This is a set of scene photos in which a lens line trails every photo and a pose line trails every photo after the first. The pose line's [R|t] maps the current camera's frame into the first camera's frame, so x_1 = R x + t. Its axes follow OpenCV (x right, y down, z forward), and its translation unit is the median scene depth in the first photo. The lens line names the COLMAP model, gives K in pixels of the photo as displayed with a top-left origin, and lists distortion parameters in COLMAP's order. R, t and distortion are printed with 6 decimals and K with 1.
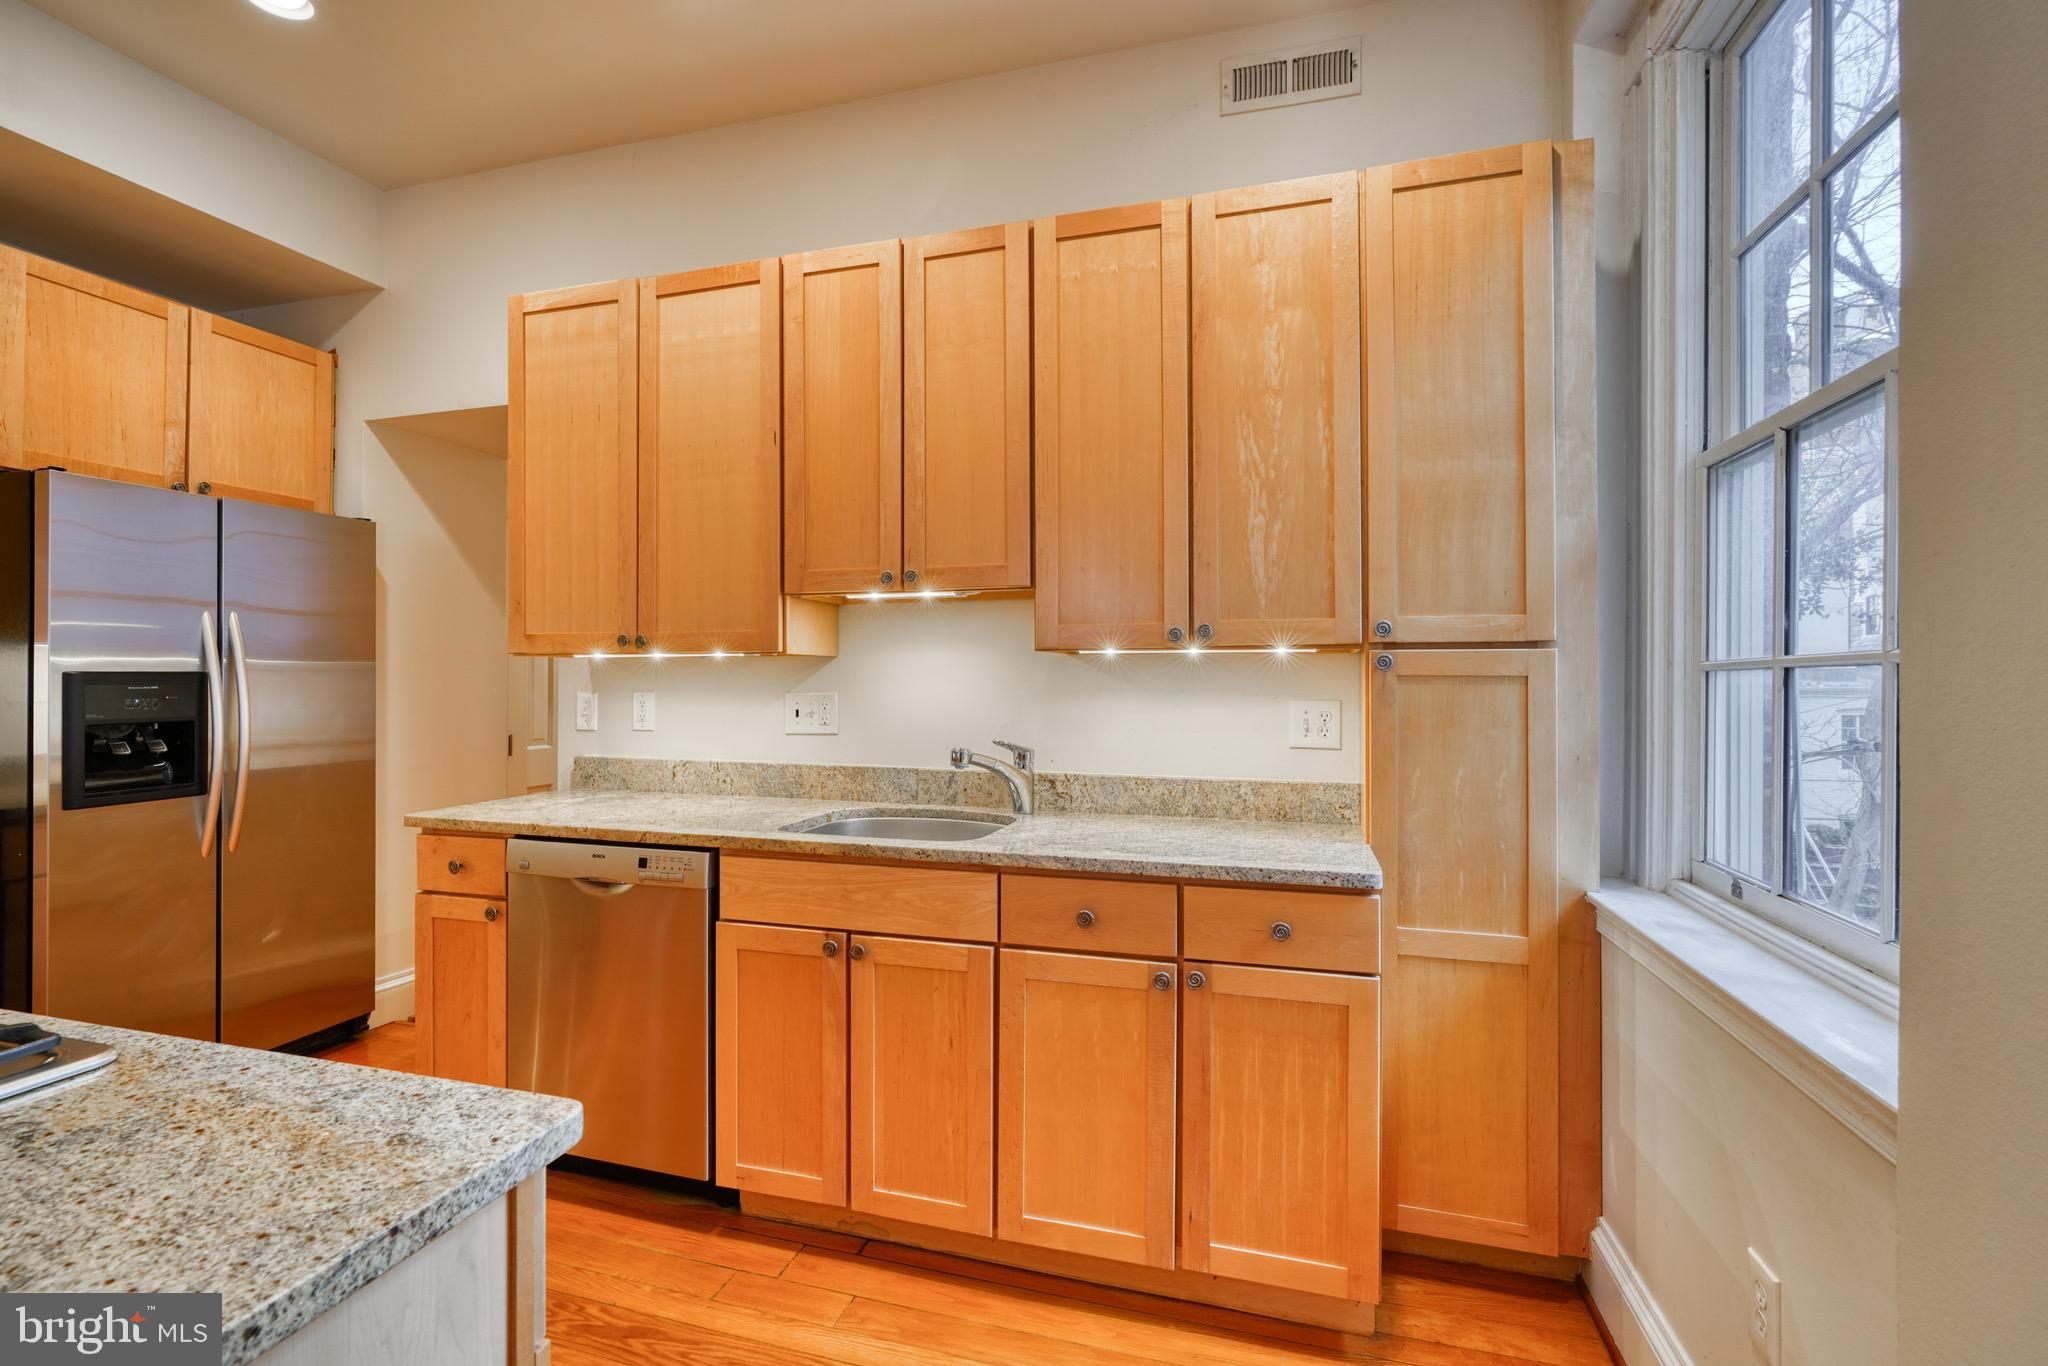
lens RADIAL K [[904.0, 0, 1009.1], [0, 904.0, 672.4], [0, 0, 1]] dist [-0.004194, -0.000775]
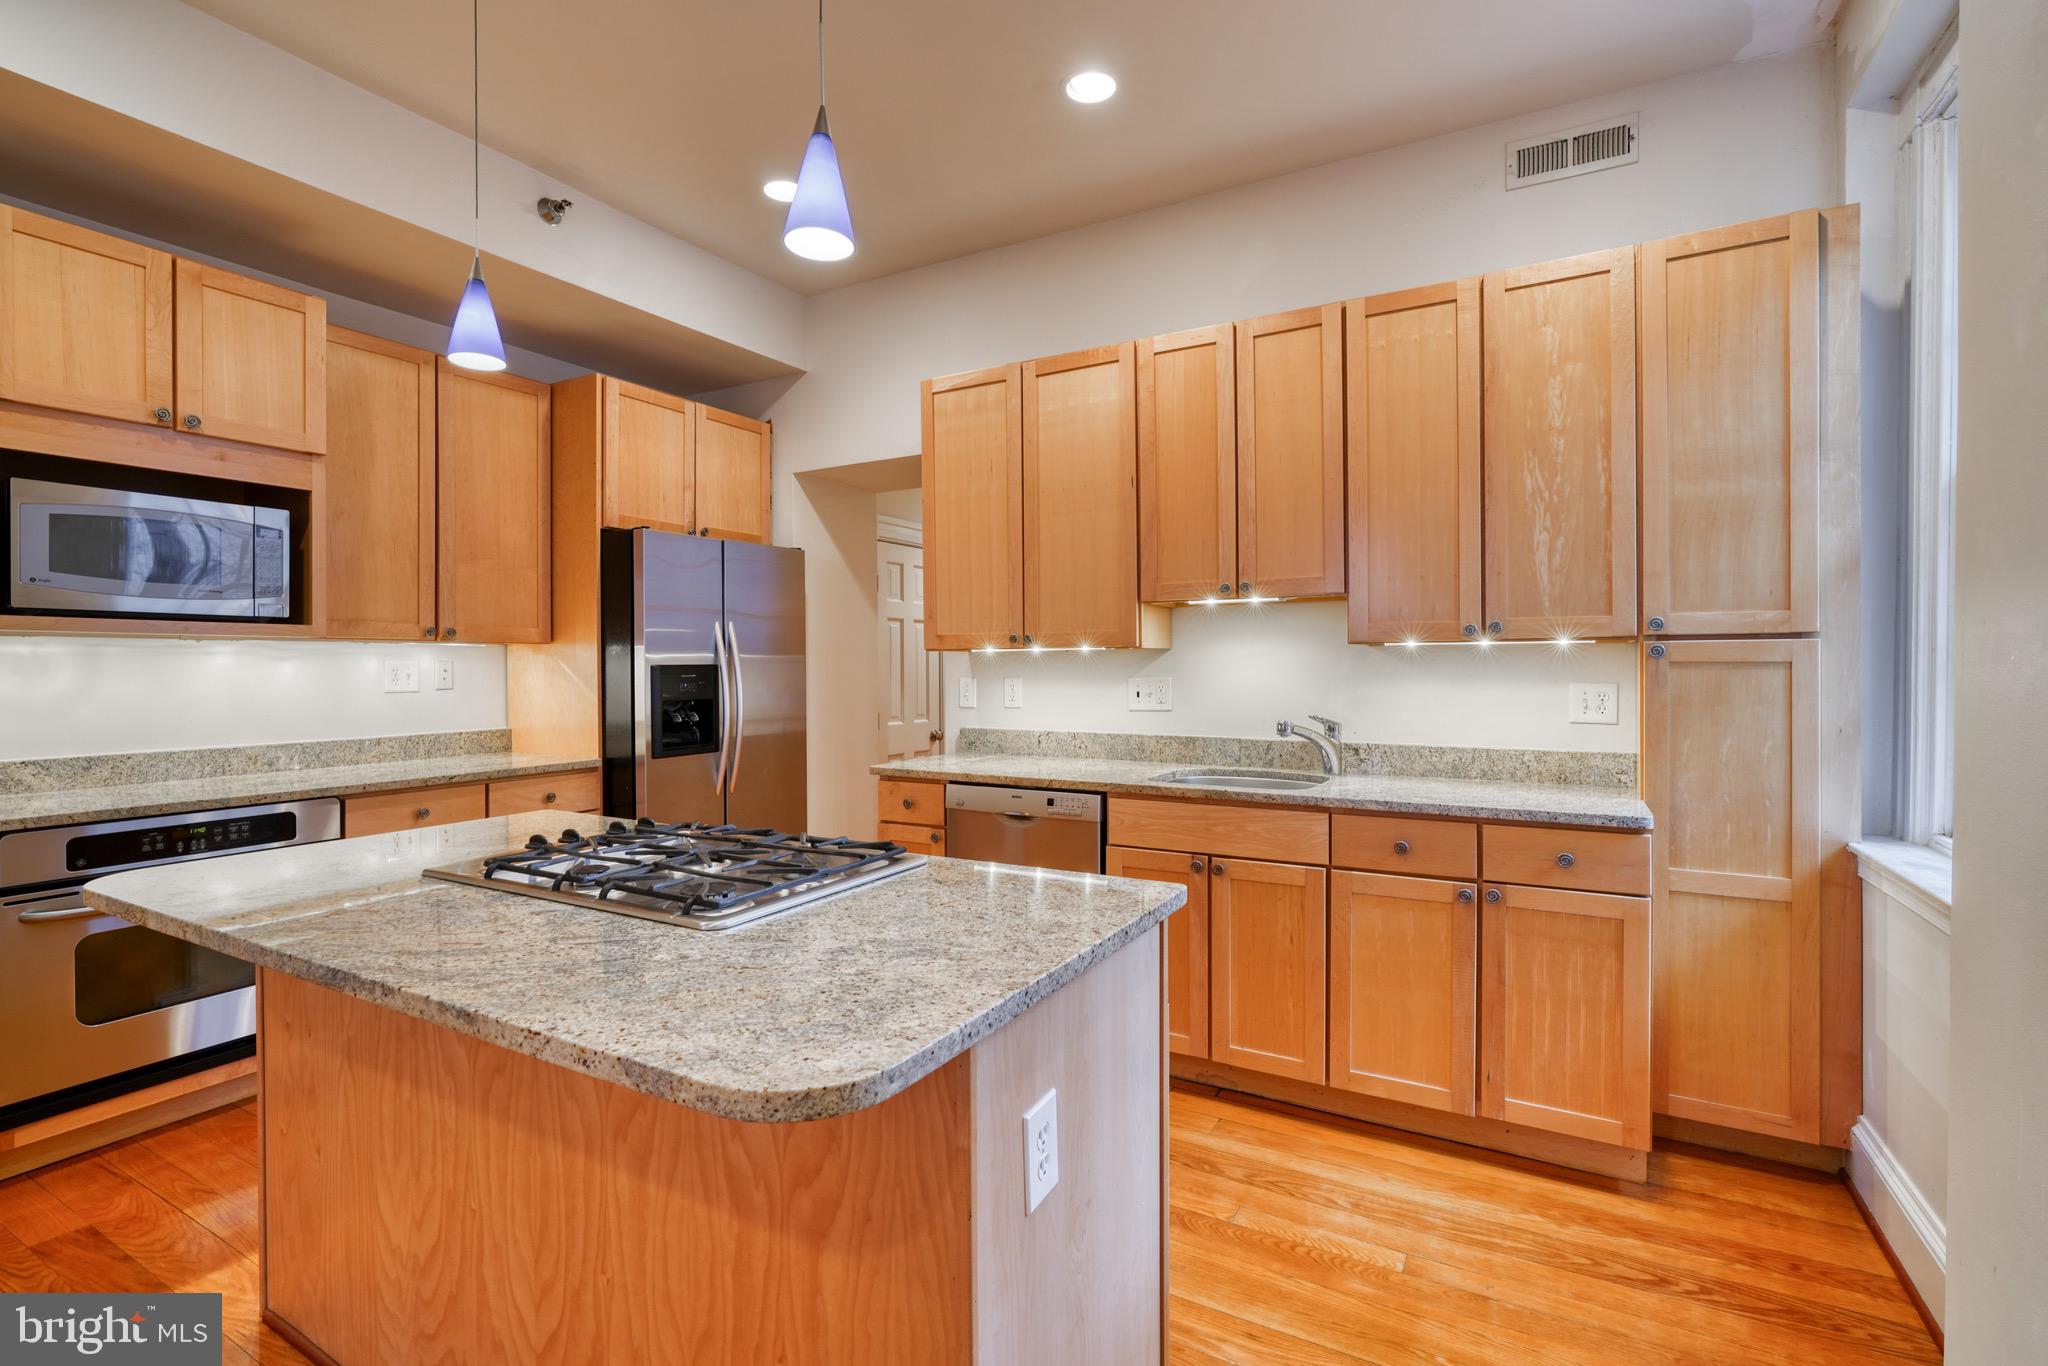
lens RADIAL K [[923.7, 0, 1025.1], [0, 923.7, 672.9], [0, 0, 1]] dist [-0.002642, 0.001504]
pose [[0.975820, -0.004176, -0.218536, -0.140715], [0.007492, 0.999869, 0.014349, -0.005826], [0.218447, -0.015639, 0.975723, -0.389910]]
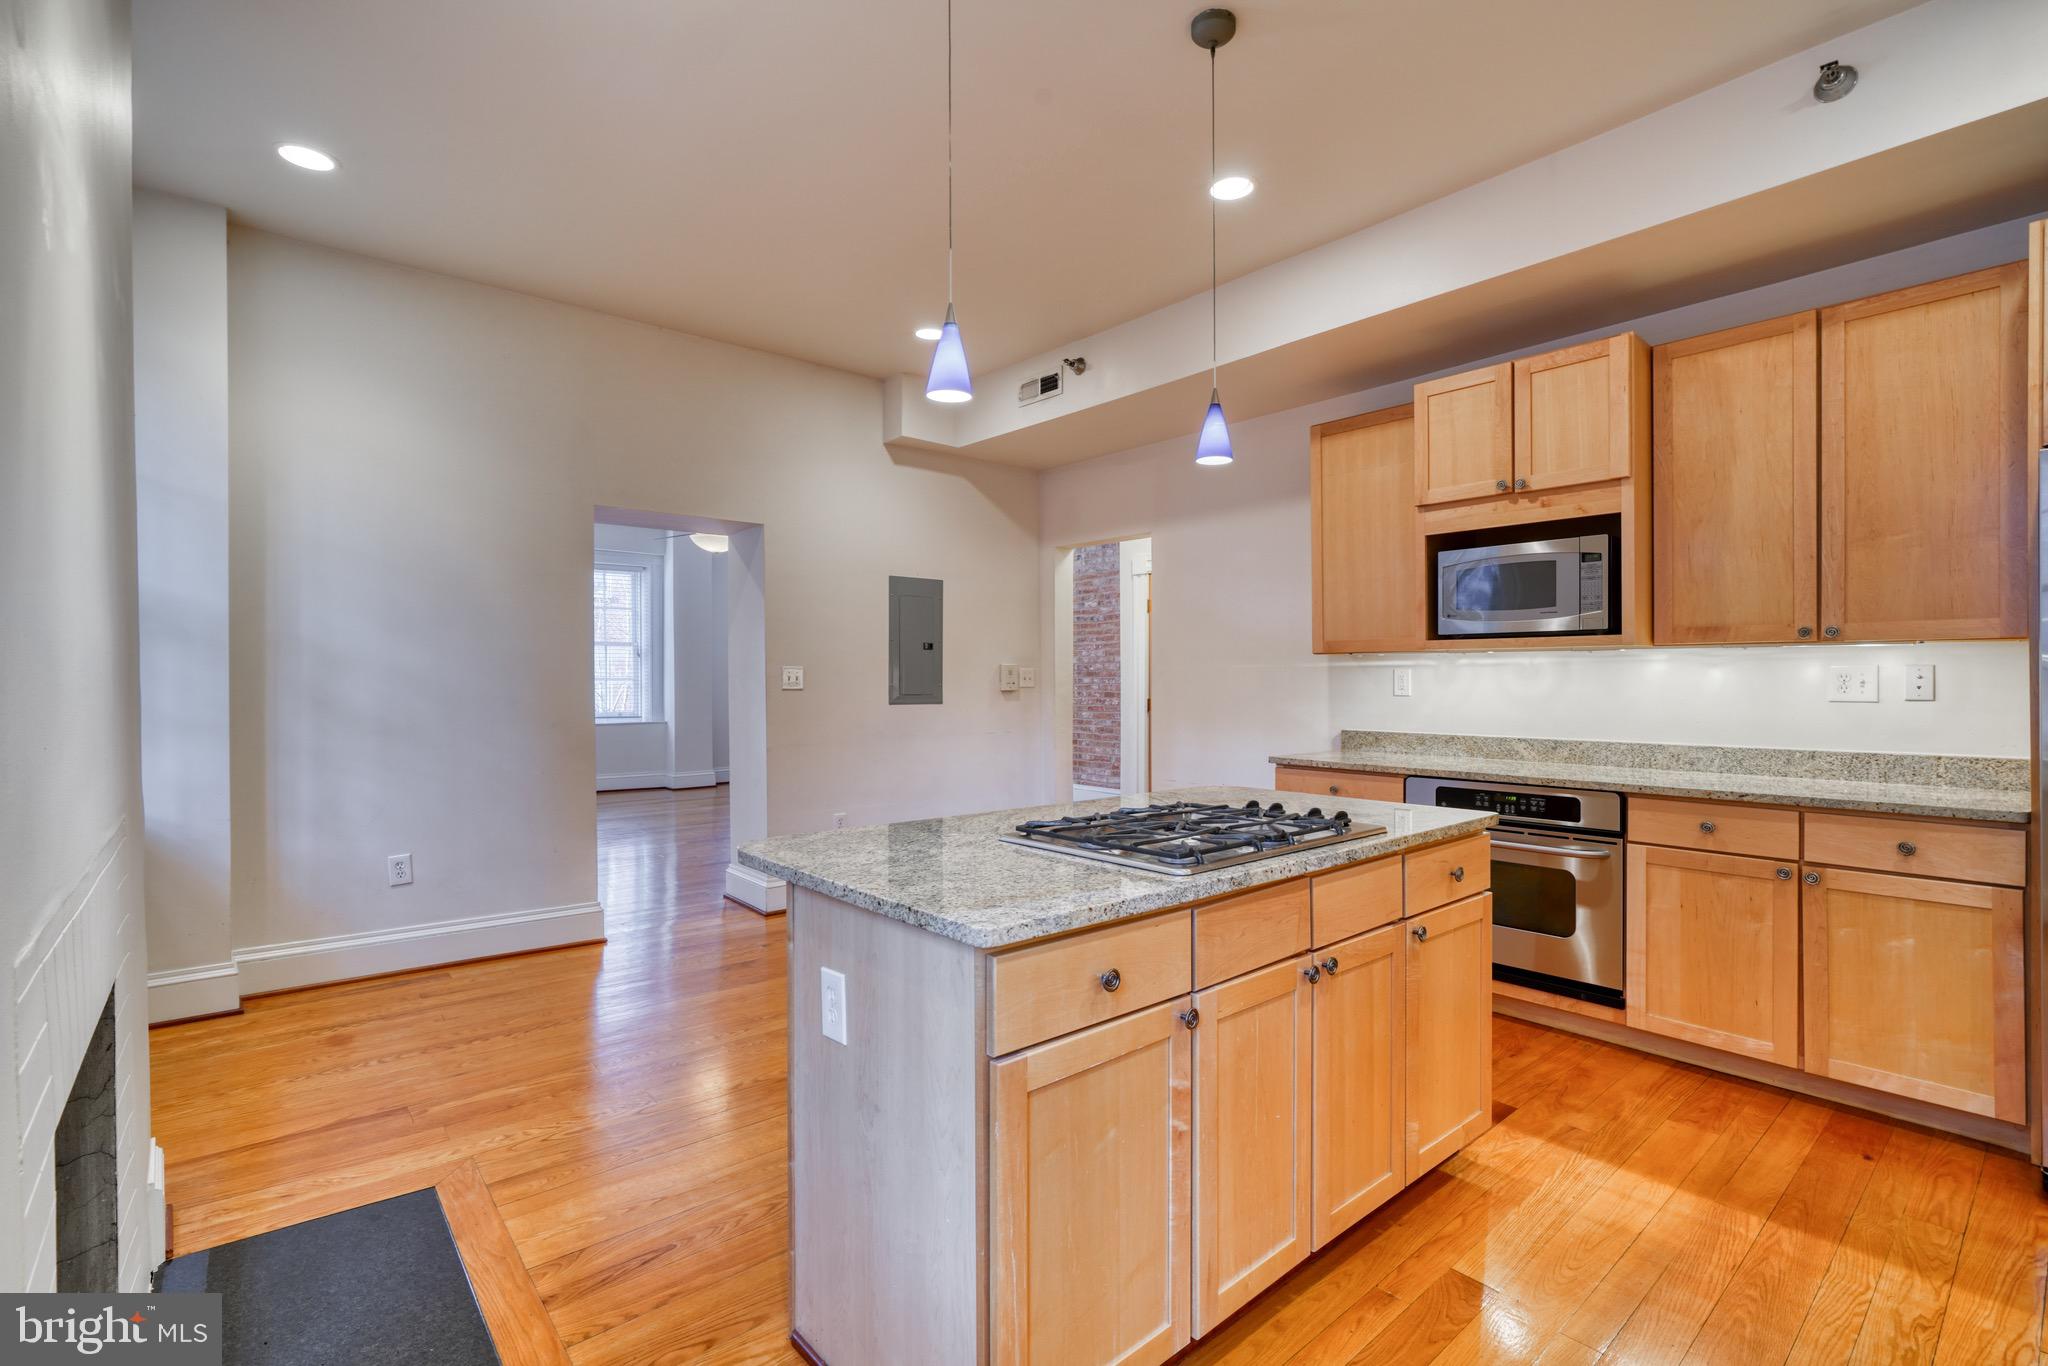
lens RADIAL K [[938.3, 0, 1024.0], [0, 938.3, 683.0], [0, 0, 1]] dist [0.000278, -0.000098]
pose [[-0.538385, 0.001374, -0.842698, 0.361367], [0.005806, 0.999981, -0.002079, 0.012250], [0.842679, -0.006012, -0.538383, 0.767513]]
